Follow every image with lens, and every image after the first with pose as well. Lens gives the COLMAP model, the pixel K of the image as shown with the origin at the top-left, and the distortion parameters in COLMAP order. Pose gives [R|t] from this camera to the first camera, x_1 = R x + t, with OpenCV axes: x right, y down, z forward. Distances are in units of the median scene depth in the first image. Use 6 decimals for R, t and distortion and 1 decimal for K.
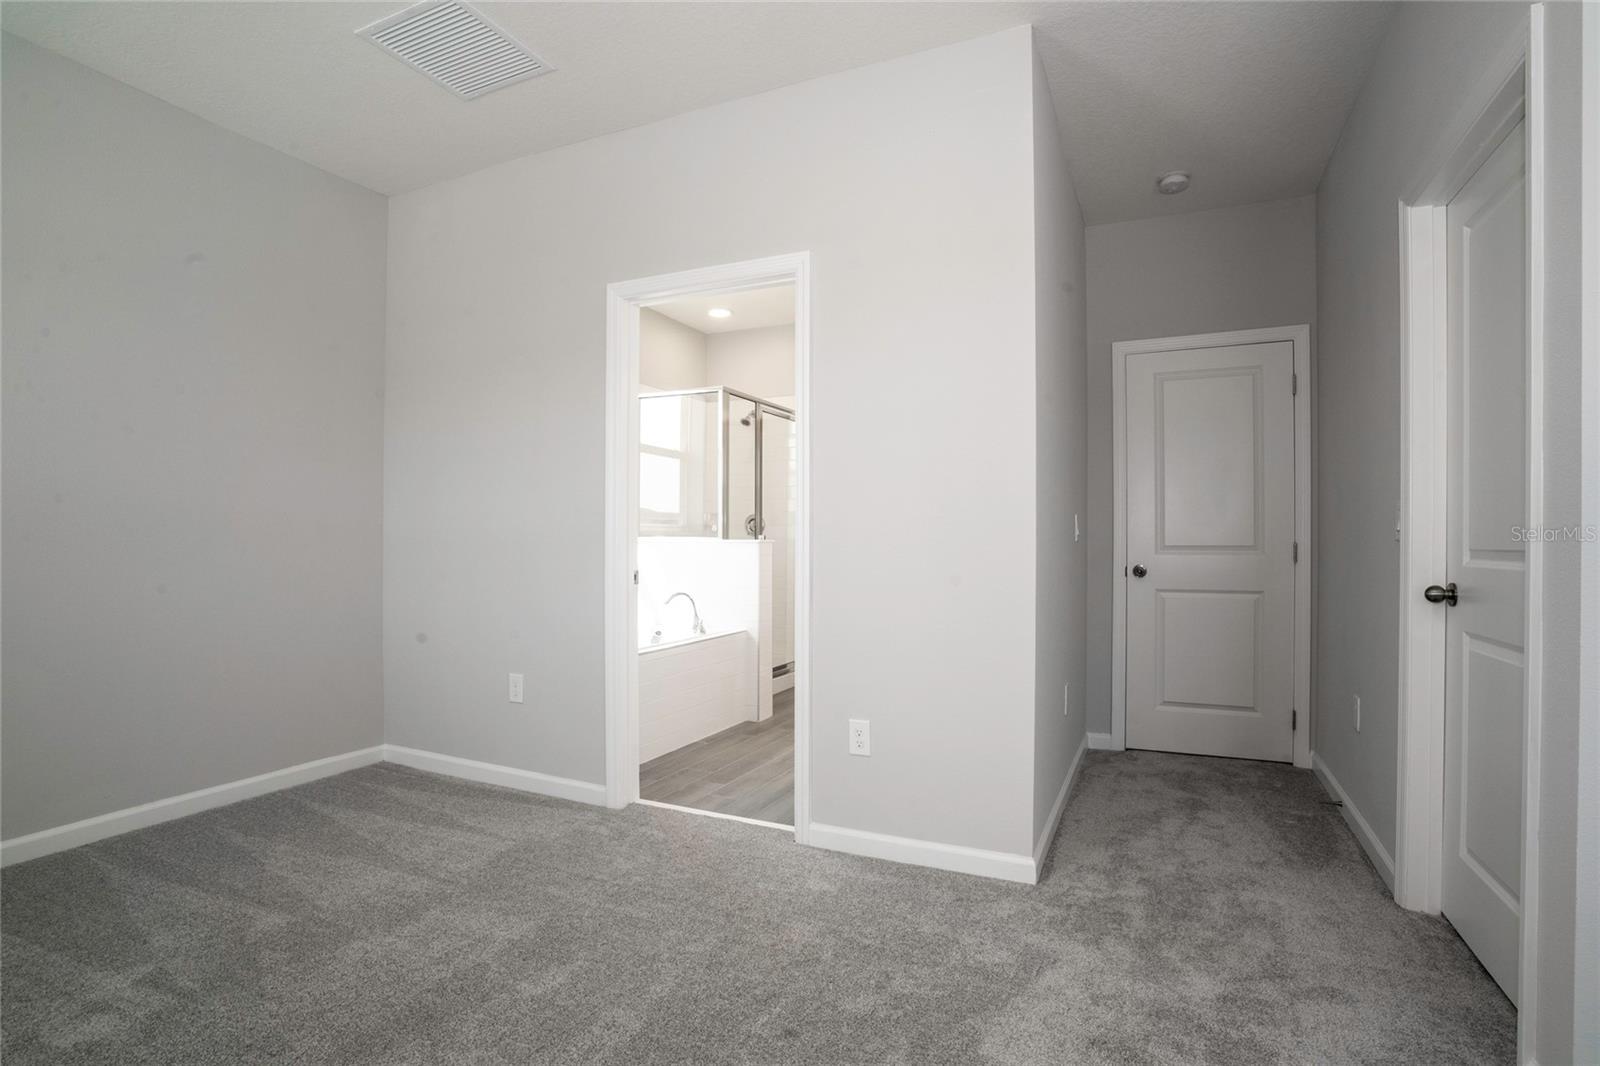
lens RADIAL K [[783.7, 0, 805.6], [0, 783.7, 541.7], [0, 0, 1]] dist [-0.053434, 0.014548]
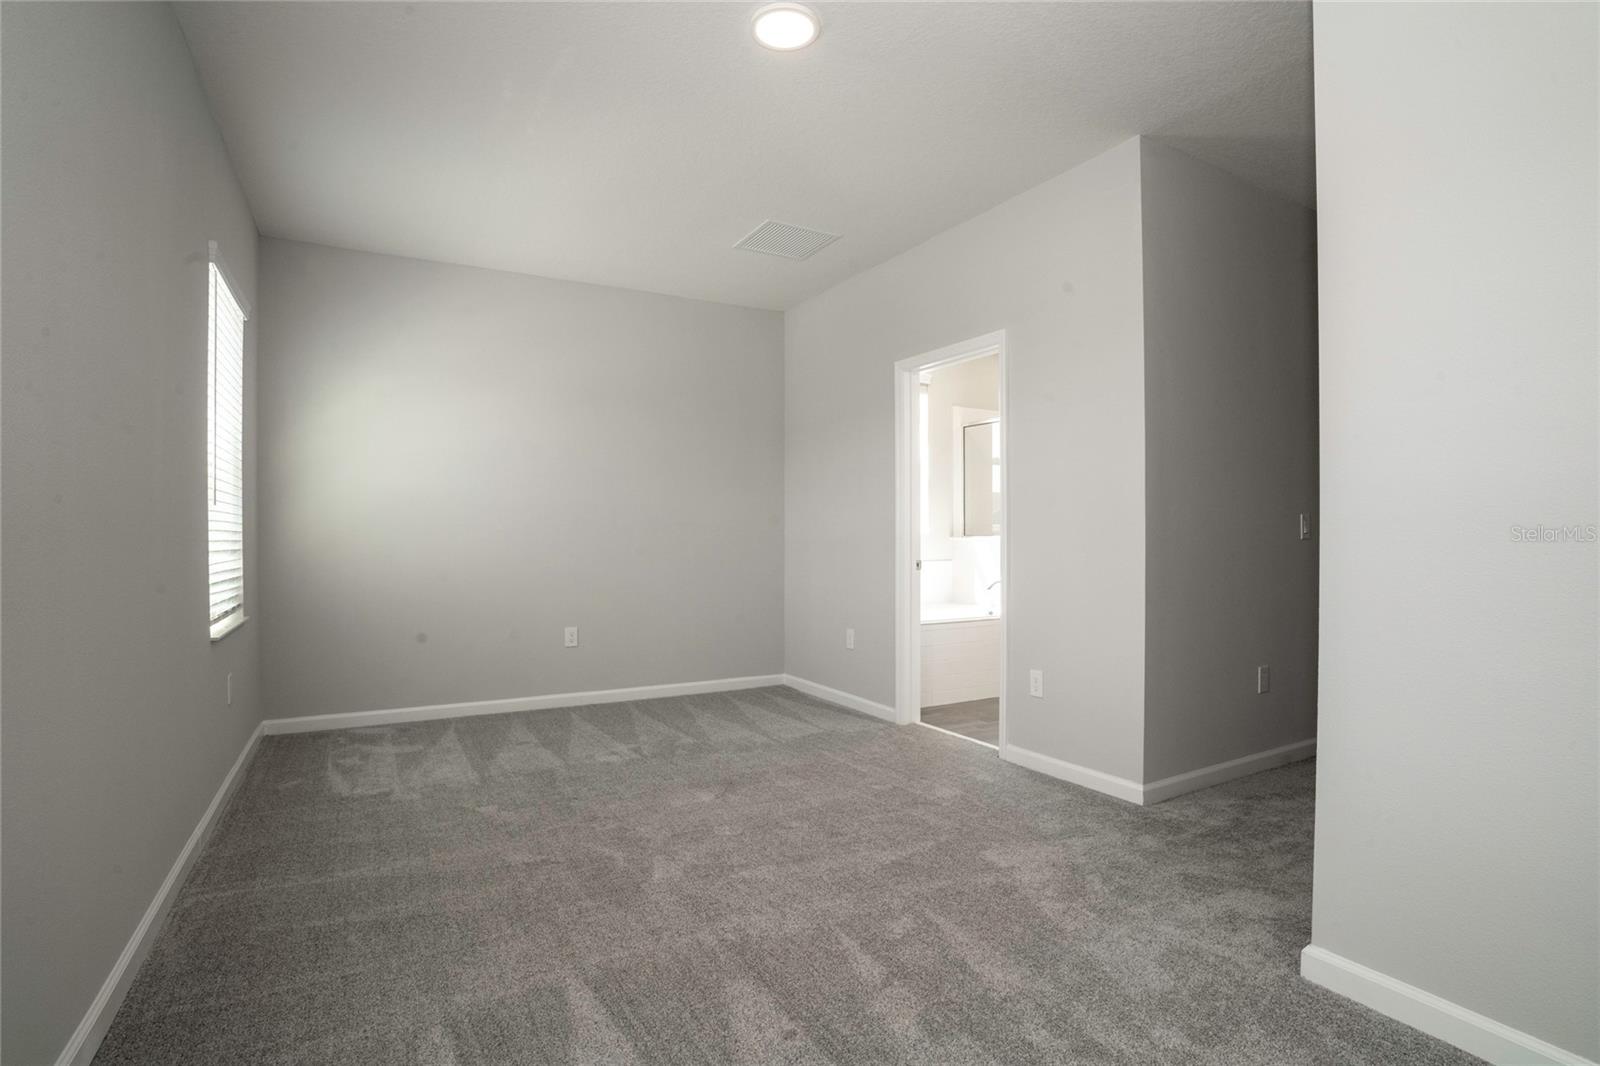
lens RADIAL K [[783.7, 0, 795.3], [0, 783.7, 541.0], [0, 0, 1]] dist [-0.053434, 0.014548]
pose [[0.812826, -0.006232, -0.582473, 0.519682], [0.010235, 0.999941, 0.003583, -0.007990], [0.582417, -0.008874, 0.812842, -0.343830]]
